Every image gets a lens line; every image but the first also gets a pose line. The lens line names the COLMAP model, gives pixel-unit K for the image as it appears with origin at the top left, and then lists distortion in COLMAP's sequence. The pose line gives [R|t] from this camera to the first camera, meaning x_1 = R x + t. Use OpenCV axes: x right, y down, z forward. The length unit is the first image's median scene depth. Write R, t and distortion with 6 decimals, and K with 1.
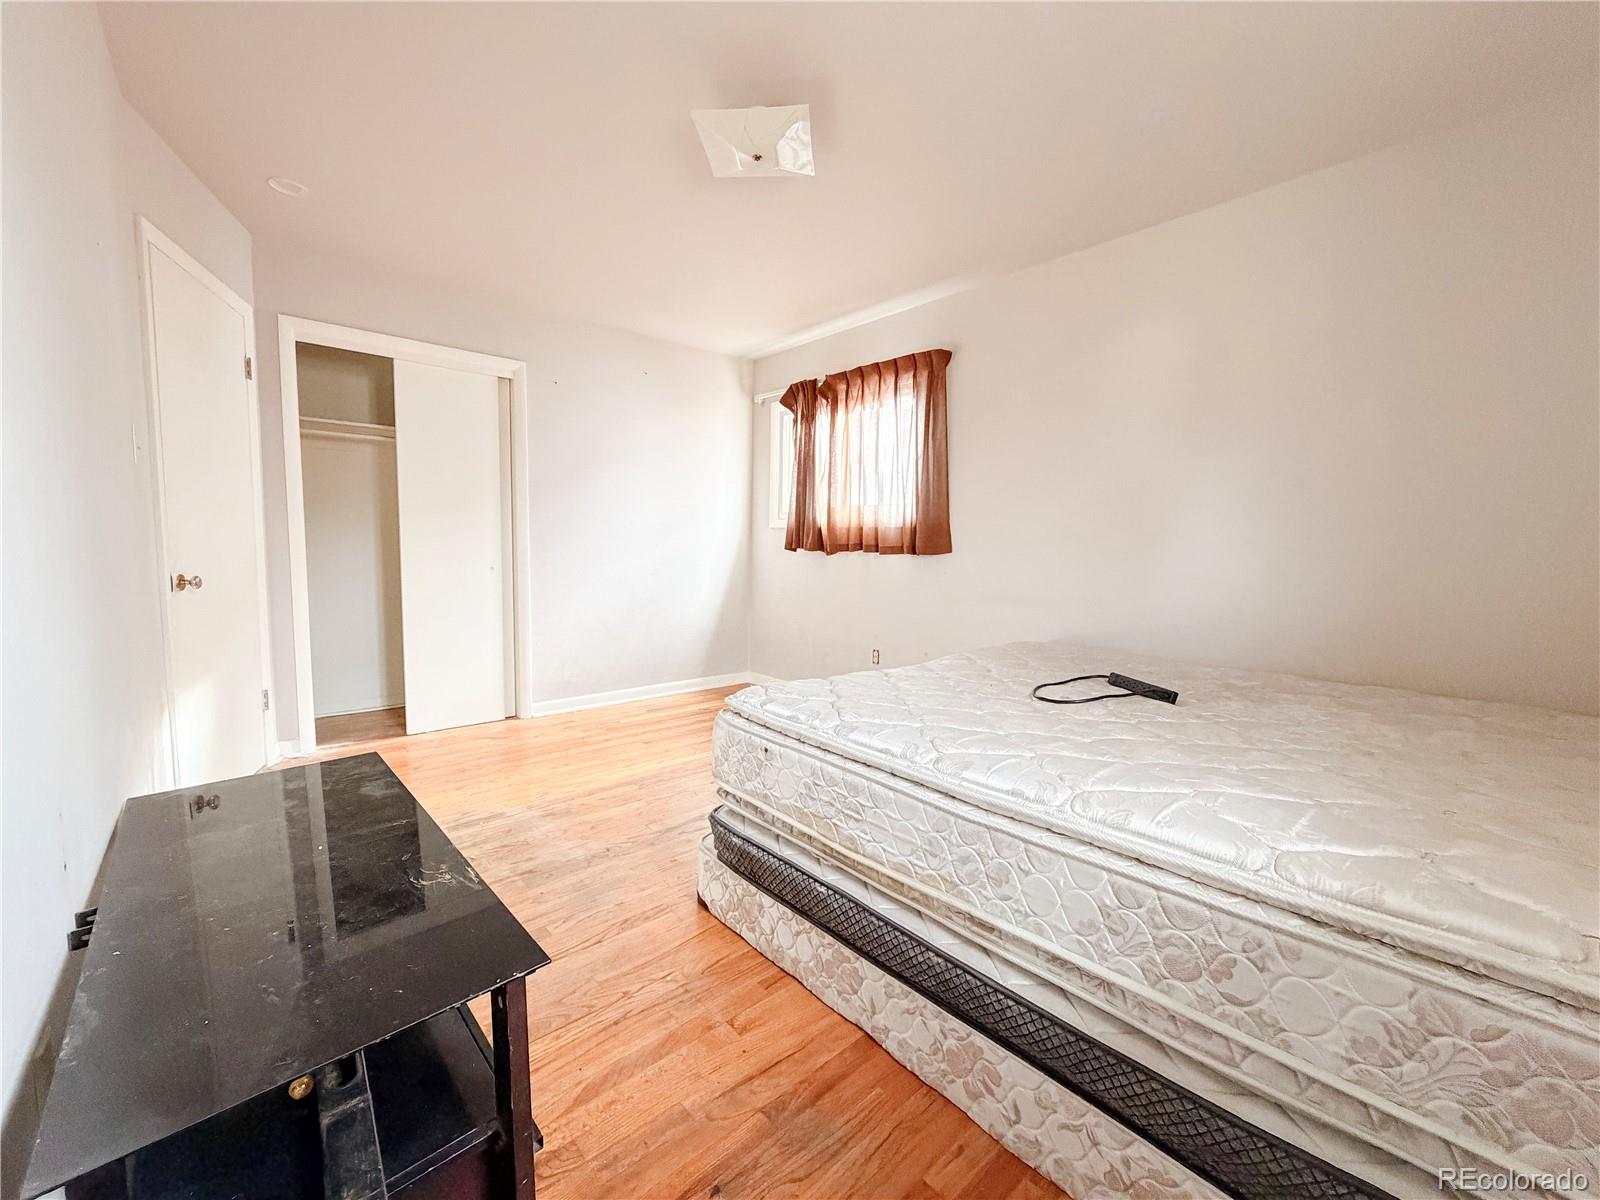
lens RADIAL K [[633.2, 0, 796.5], [0, 633.2, 600.3], [0, 0, 1]] dist [0.002690, -0.000012]
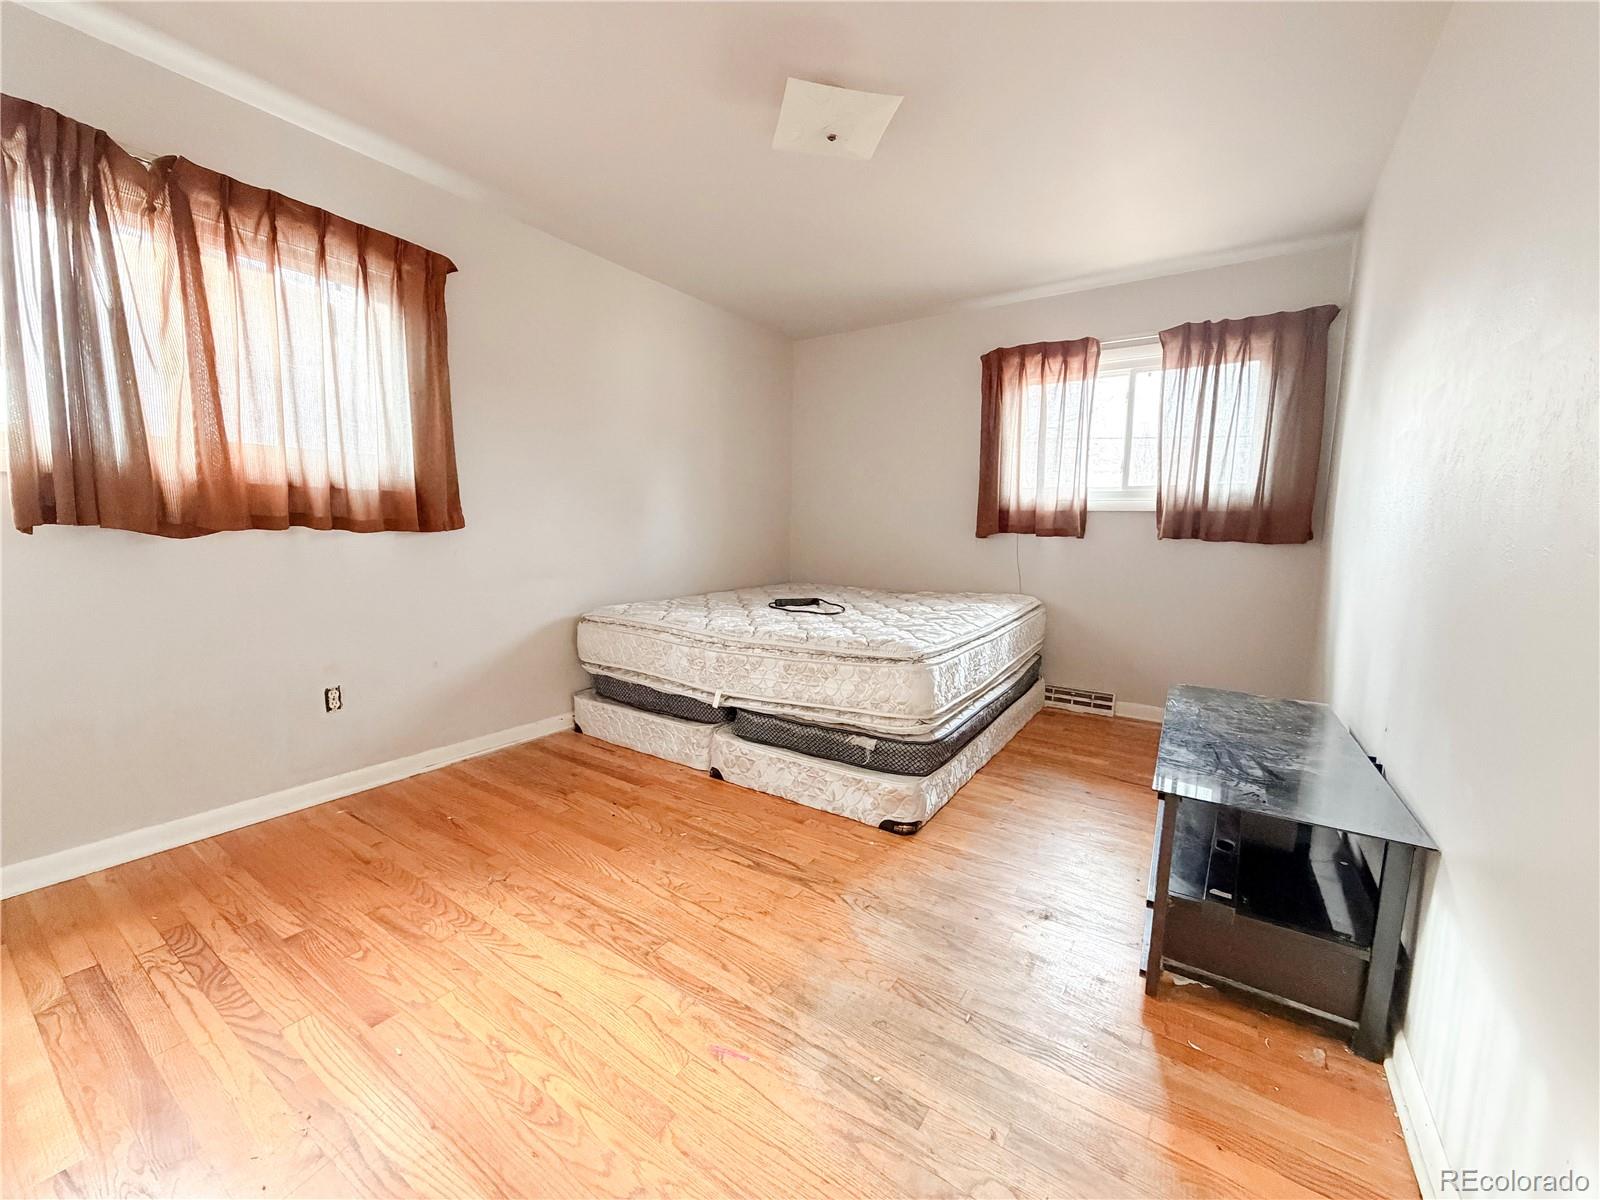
lens RADIAL K [[633.2, 0, 796.5], [0, 633.2, 600.3], [0, 0, 1]] dist [0.002690, -0.000012]
pose [[-0.252192, -0.137535, 0.957853, -0.615178], [0.068936, 0.984780, 0.159551, -0.079519], [-0.965219, 0.106268, -0.238872, 0.763425]]
